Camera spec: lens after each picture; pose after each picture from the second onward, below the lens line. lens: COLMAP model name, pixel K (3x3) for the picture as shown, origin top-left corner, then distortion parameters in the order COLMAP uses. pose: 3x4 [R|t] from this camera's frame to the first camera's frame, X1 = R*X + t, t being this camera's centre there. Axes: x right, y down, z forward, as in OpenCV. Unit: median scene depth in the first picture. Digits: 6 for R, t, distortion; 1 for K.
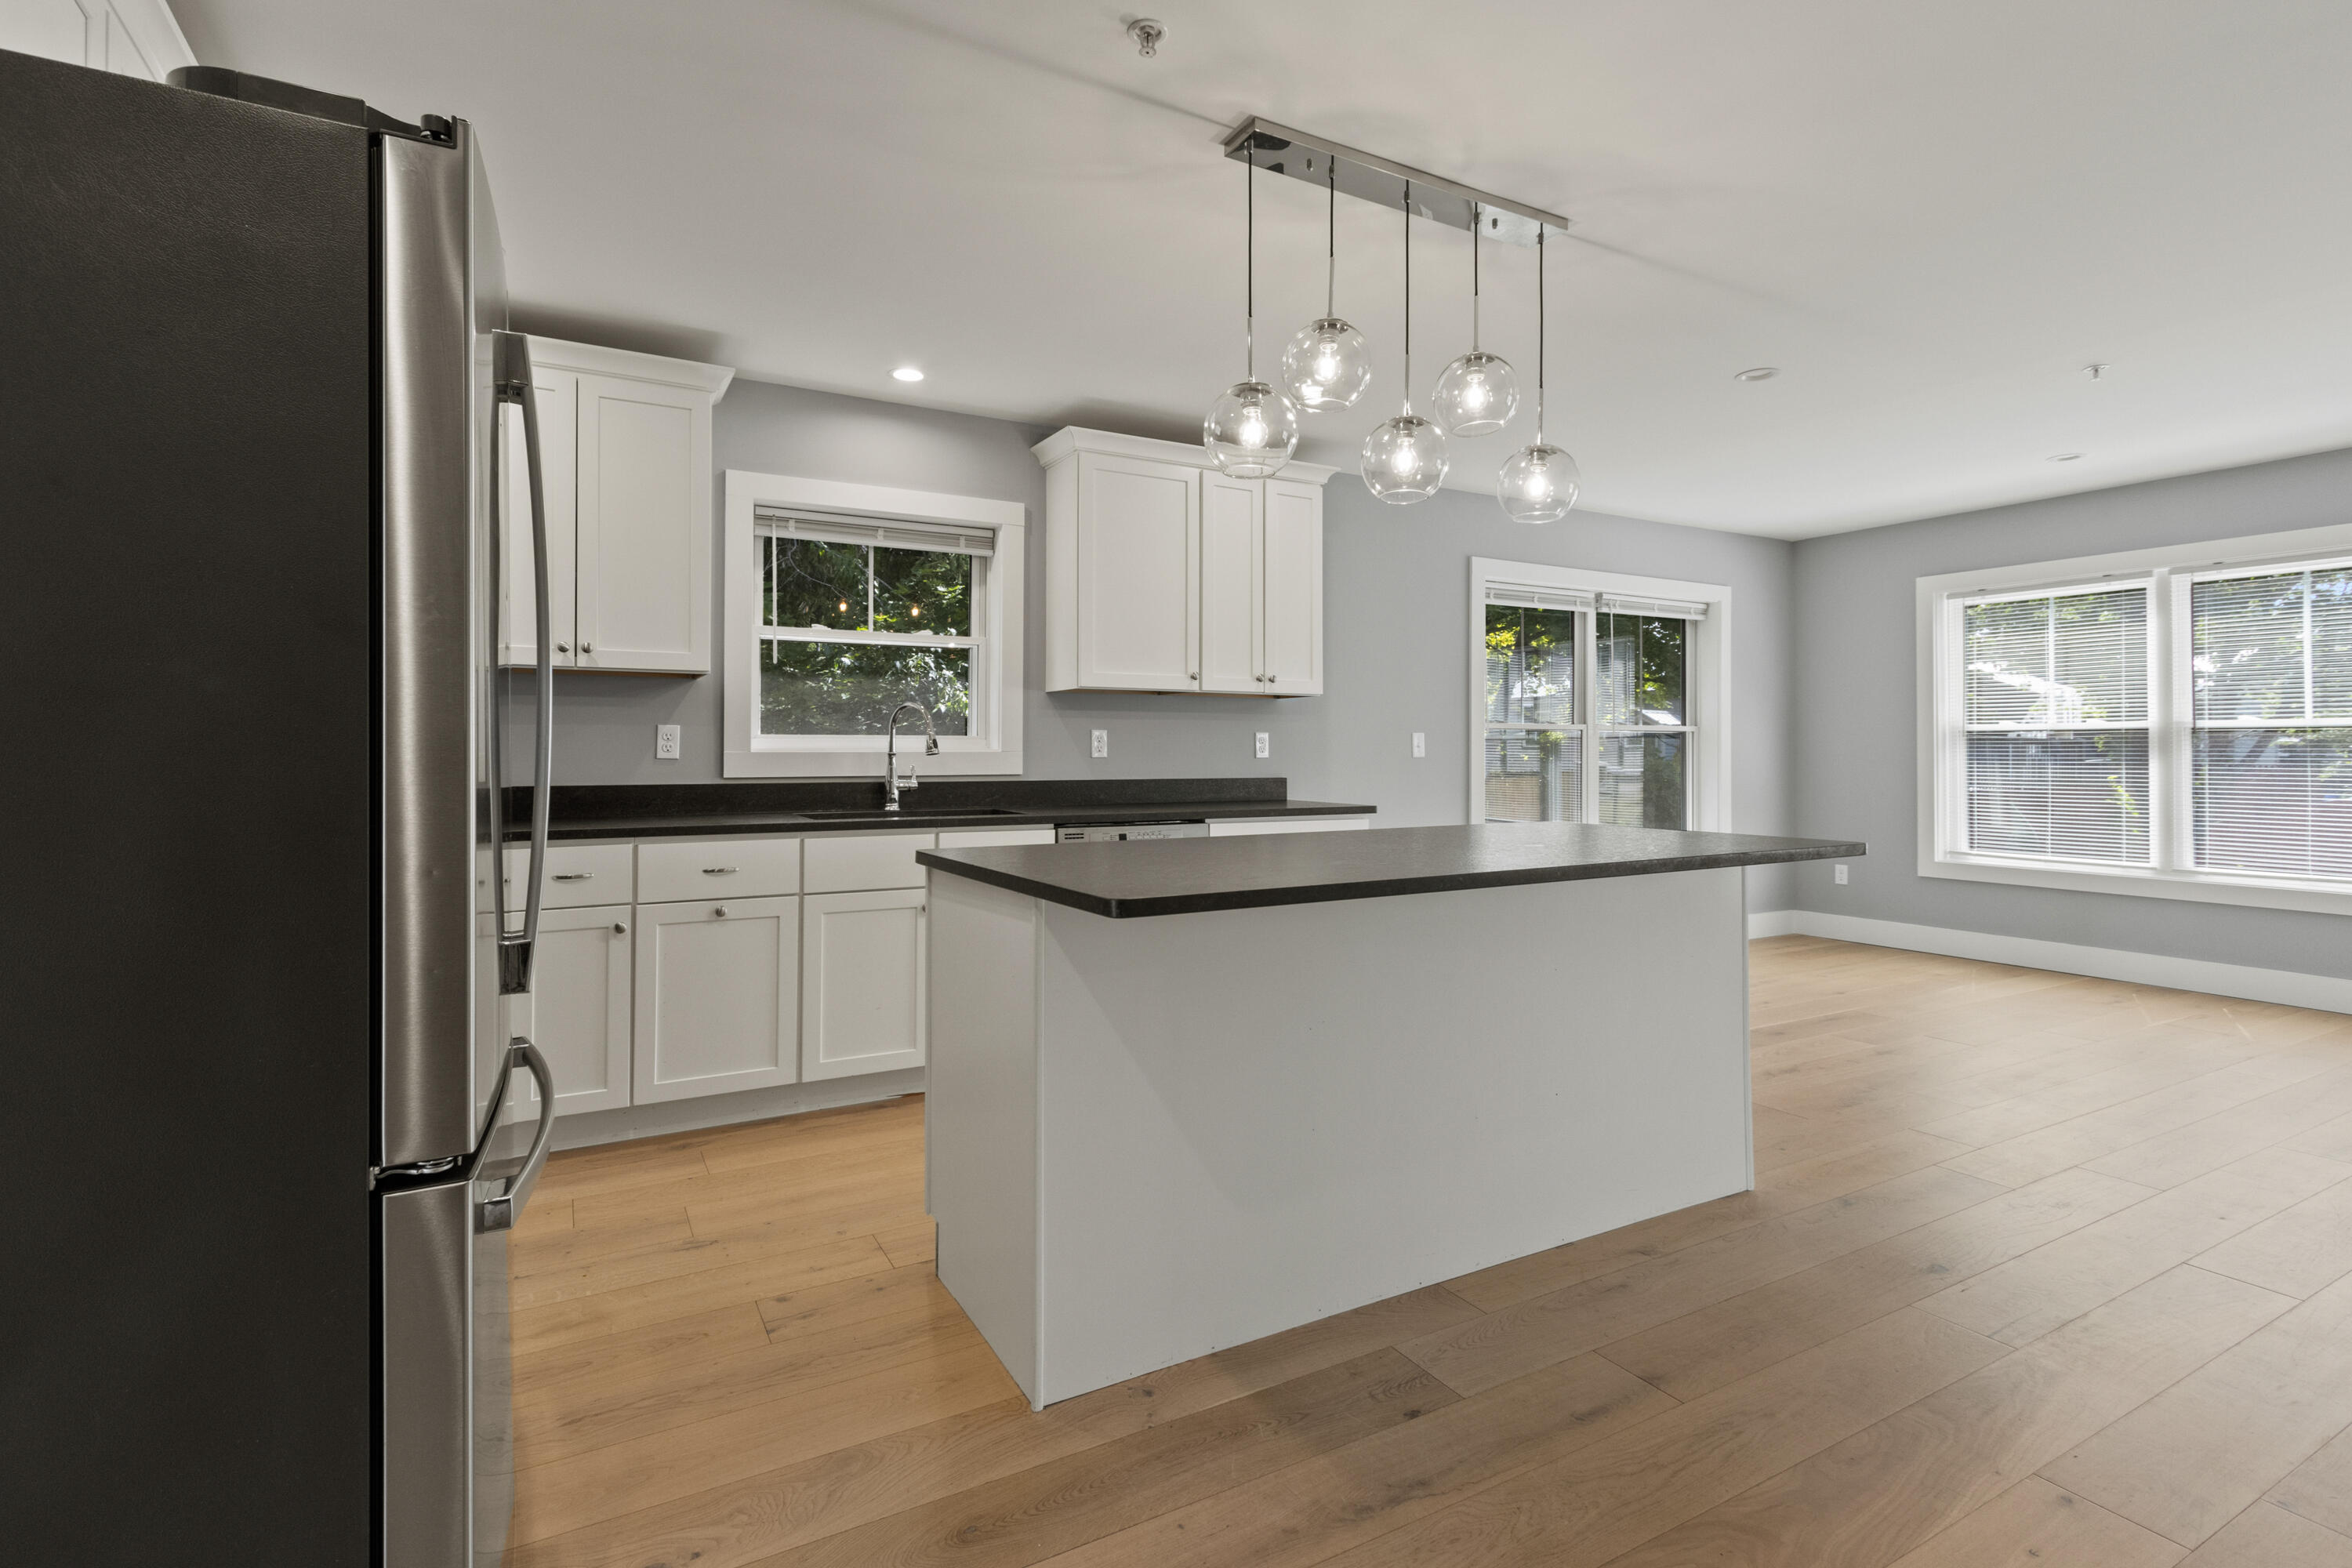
lens RADIAL K [[1106.5, 0, 1156.3], [0, 1106.5, 742.3], [0, 0, 1]] dist [0.004663, 0.000856]
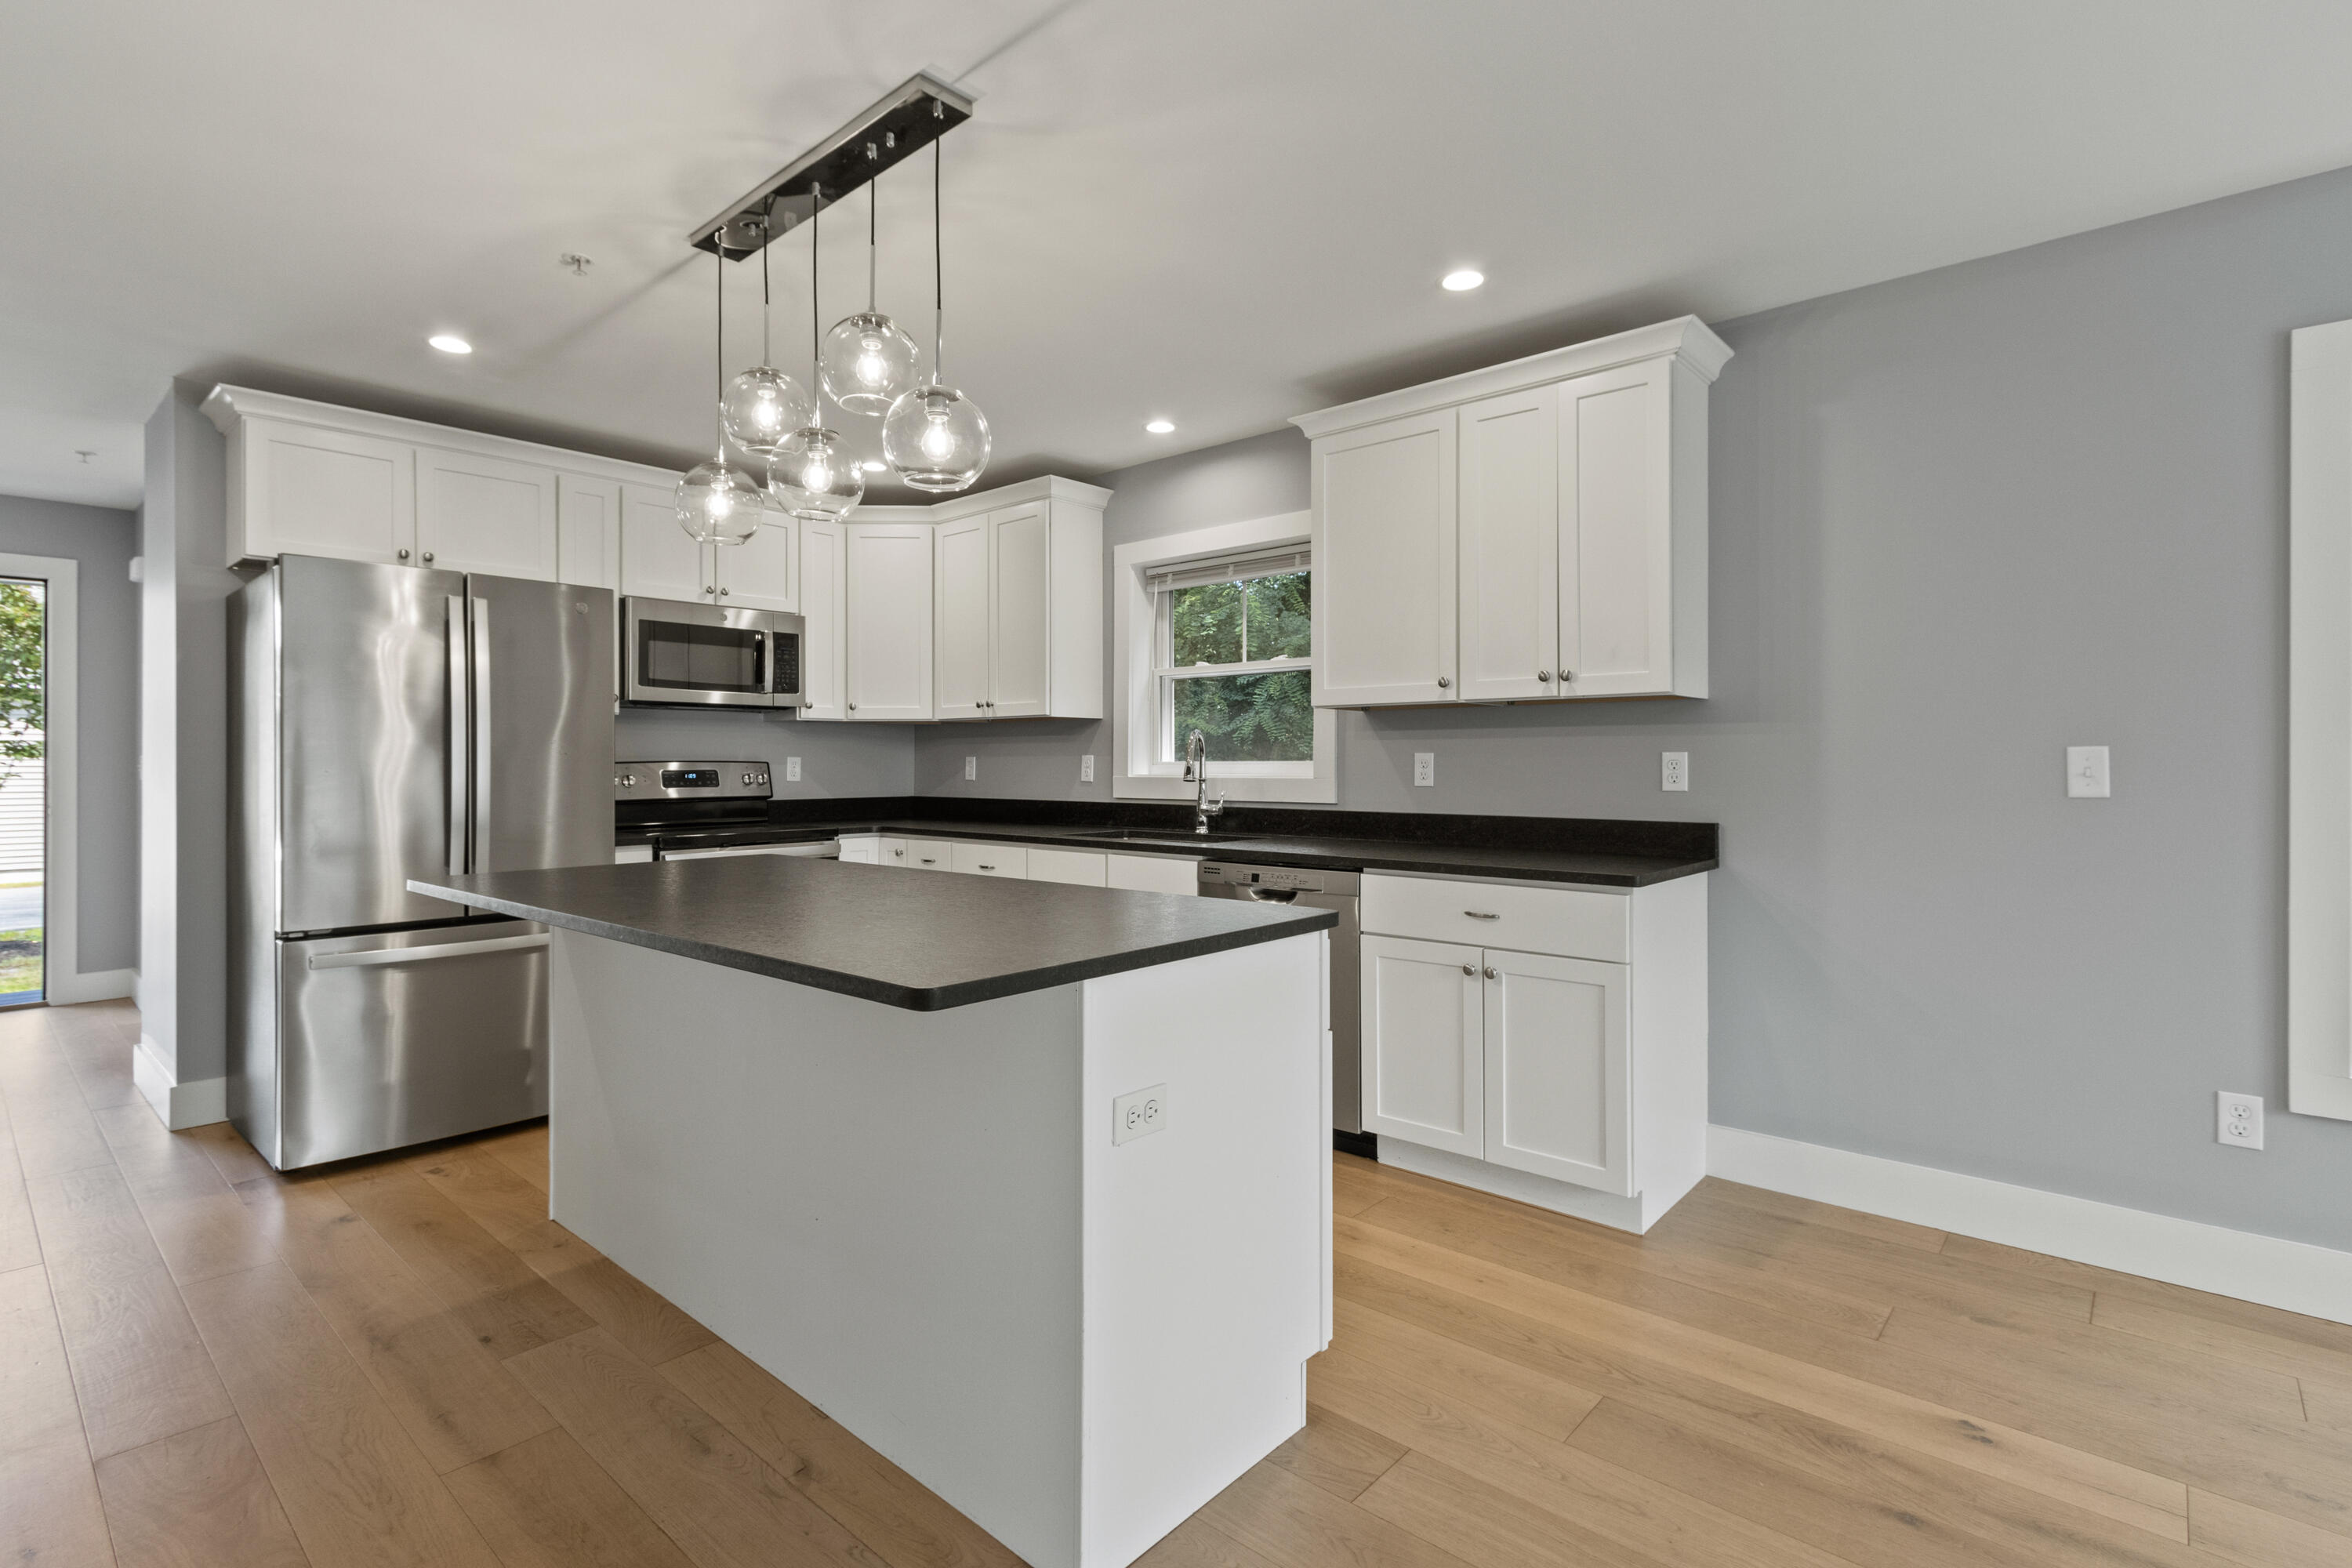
lens RADIAL K [[1133.4, 0, 1143.0], [0, 1133.4, 725.3], [0, 0, 1]] dist [0.000499, -0.000516]
pose [[0.315813, -0.040110, -0.947973, 0.710597], [-0.001577, 0.999083, -0.042798, 0.004981], [0.948820, 0.015011, 0.315460, 0.562671]]
